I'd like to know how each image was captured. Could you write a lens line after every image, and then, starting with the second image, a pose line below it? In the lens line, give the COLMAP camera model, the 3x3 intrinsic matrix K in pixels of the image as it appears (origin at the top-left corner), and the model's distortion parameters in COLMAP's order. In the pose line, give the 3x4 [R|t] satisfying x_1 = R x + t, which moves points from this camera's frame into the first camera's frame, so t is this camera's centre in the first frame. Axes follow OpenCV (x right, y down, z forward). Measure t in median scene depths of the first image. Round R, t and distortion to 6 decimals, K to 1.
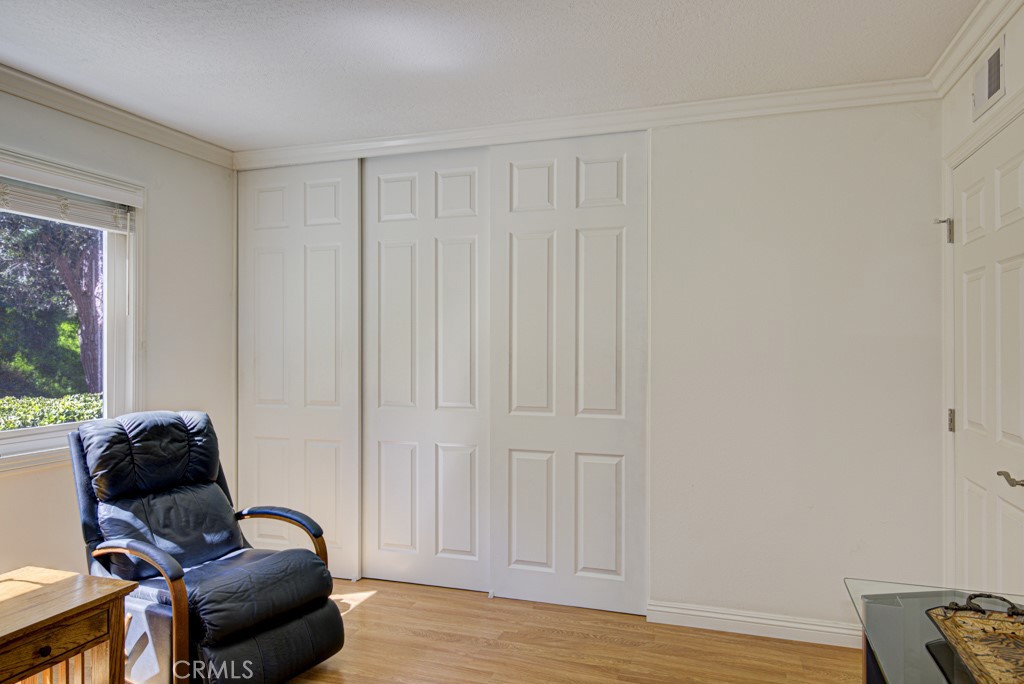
lens RADIAL K [[671.7, 0, 513.9], [0, 671.7, 342.9], [0, 0, 1]] dist [-0.003346, 0.003987]
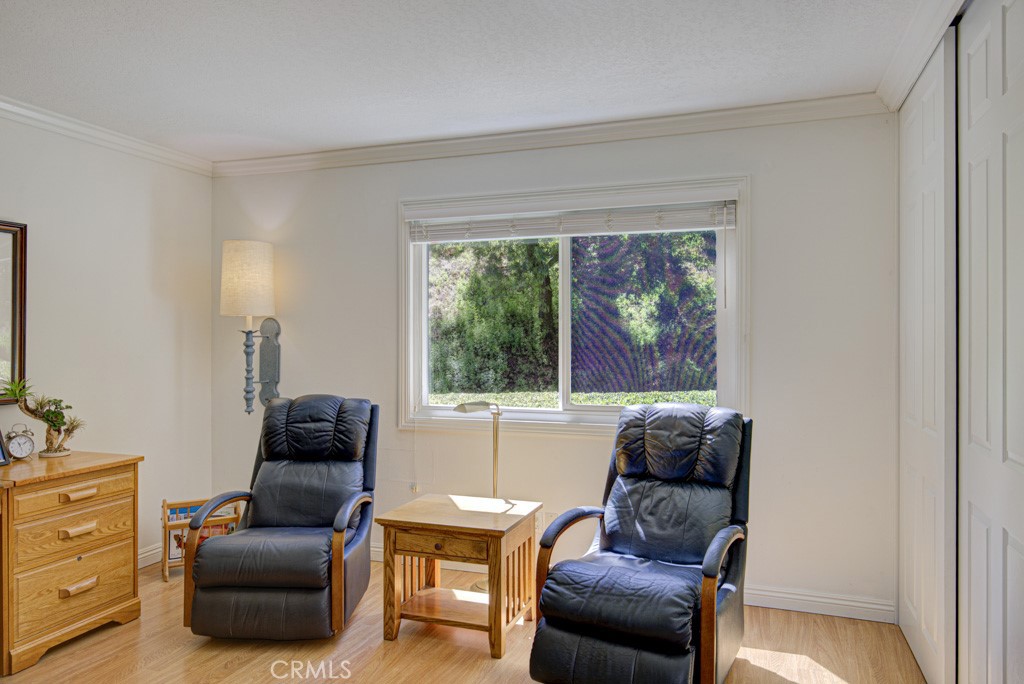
lens RADIAL K [[693.5, 0, 513.8], [0, 693.5, 341.6], [0, 0, 1]] dist [0.000289, 0.002346]
pose [[-0.021265, -0.001479, -0.999773, 0.543214], [0.004082, 0.999990, -0.001566, 0.009656], [0.999766, -0.004114, -0.021258, 0.801660]]
